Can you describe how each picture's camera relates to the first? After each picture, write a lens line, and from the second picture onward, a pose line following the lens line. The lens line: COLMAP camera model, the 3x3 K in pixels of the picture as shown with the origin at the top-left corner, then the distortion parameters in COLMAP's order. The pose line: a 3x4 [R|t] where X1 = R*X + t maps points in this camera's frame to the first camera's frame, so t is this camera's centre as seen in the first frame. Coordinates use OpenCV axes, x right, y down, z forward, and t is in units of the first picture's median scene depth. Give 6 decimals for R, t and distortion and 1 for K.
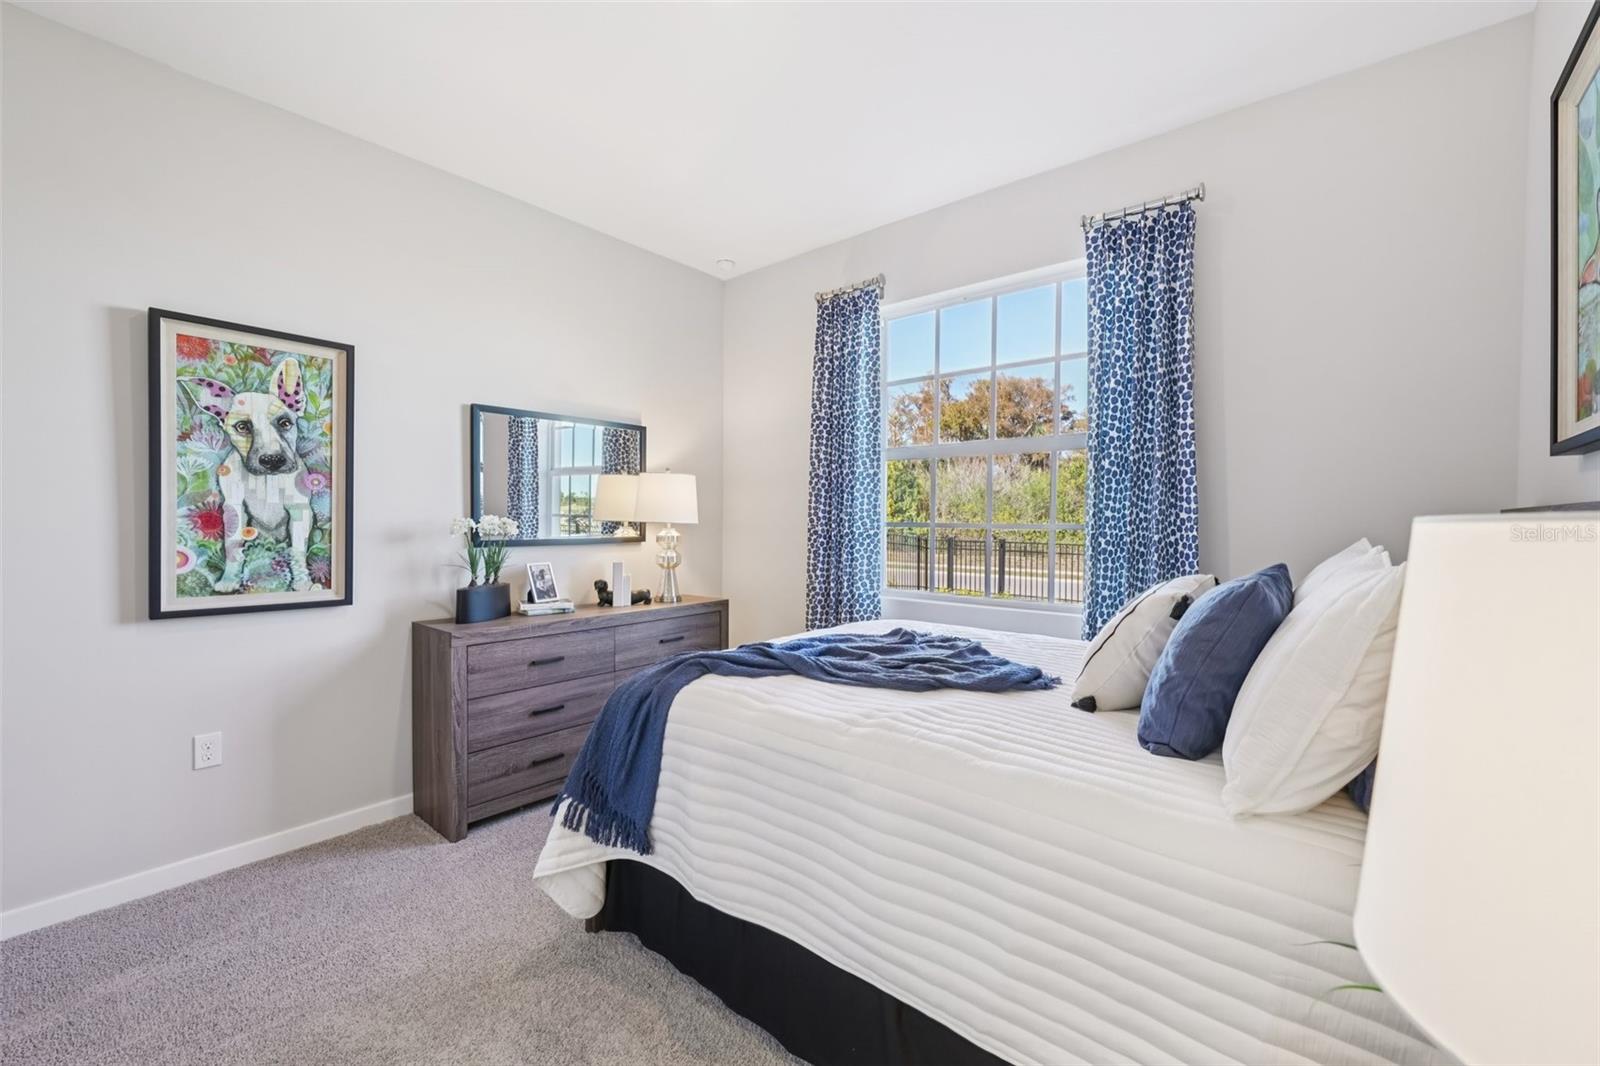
lens RADIAL K [[653.6, 0, 802.8], [0, 653.6, 525.5], [0, 0, 1]] dist [0.000672, -0.000353]
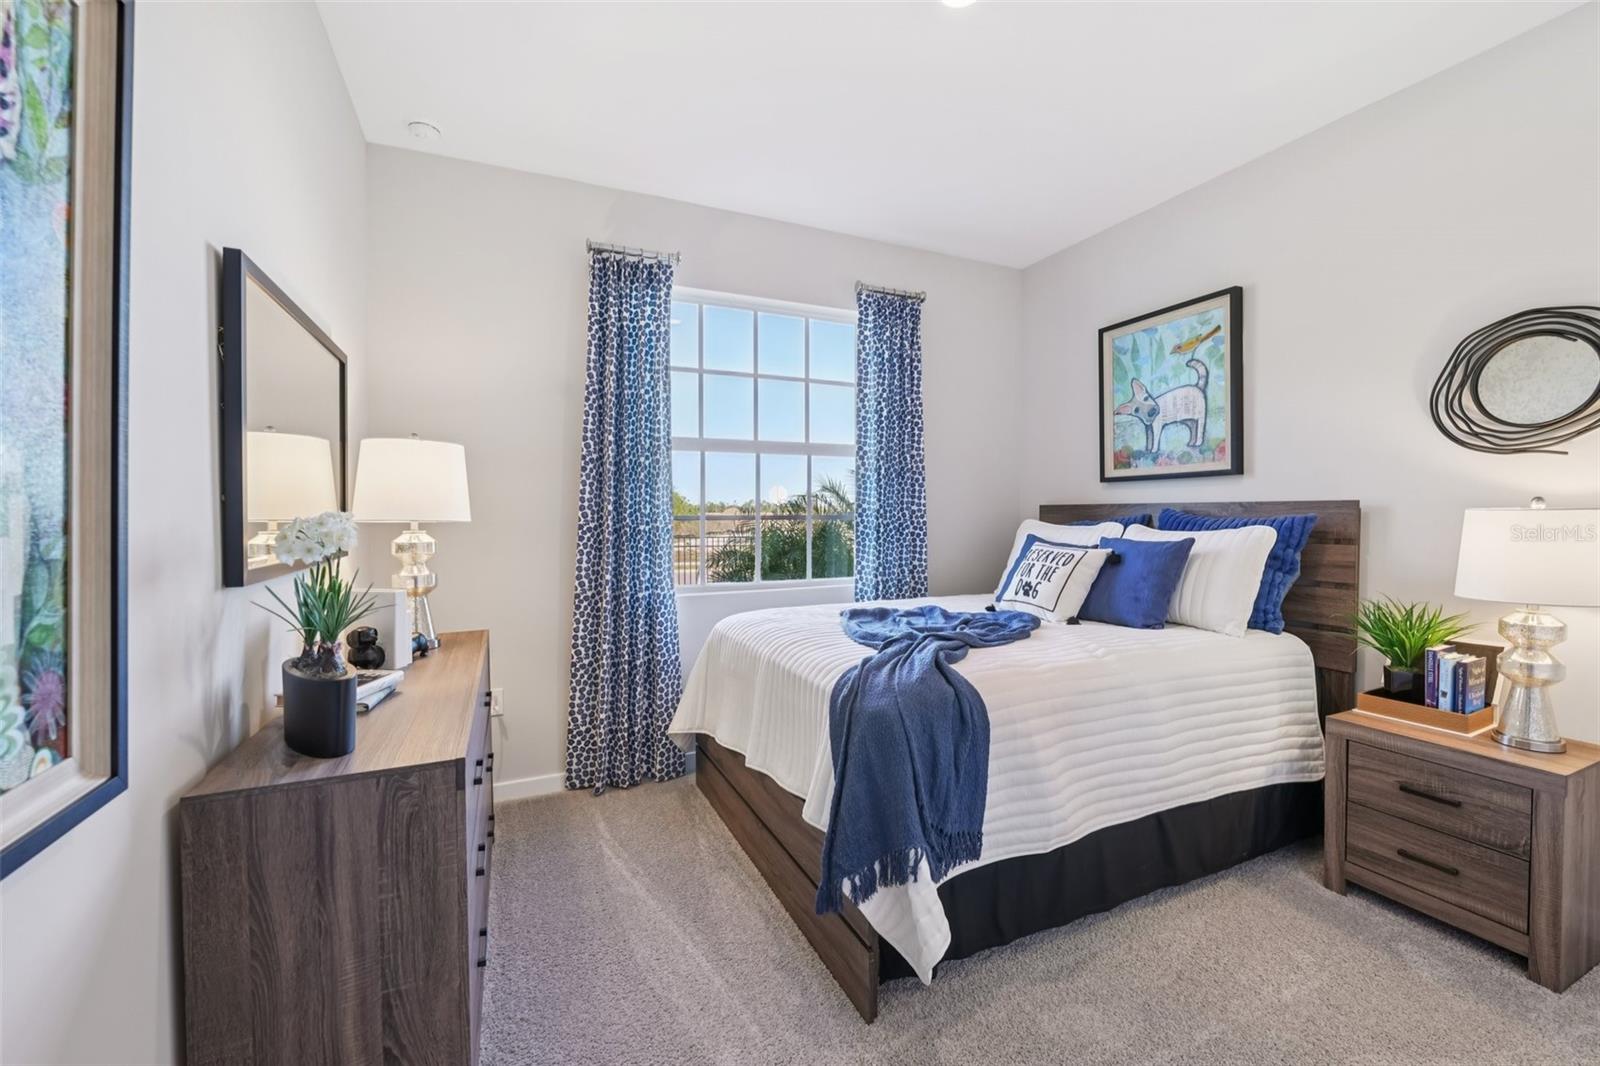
lens RADIAL K [[653.6, 0, 802.3], [0, 653.6, 521.0], [0, 0, 1]] dist [0.000672, -0.000353]
pose [[0.432177, -0.020037, 0.901566, -0.856362], [0.015490, 0.999771, 0.014794, -0.012047], [-0.901656, 0.007572, 0.432388, 0.566646]]
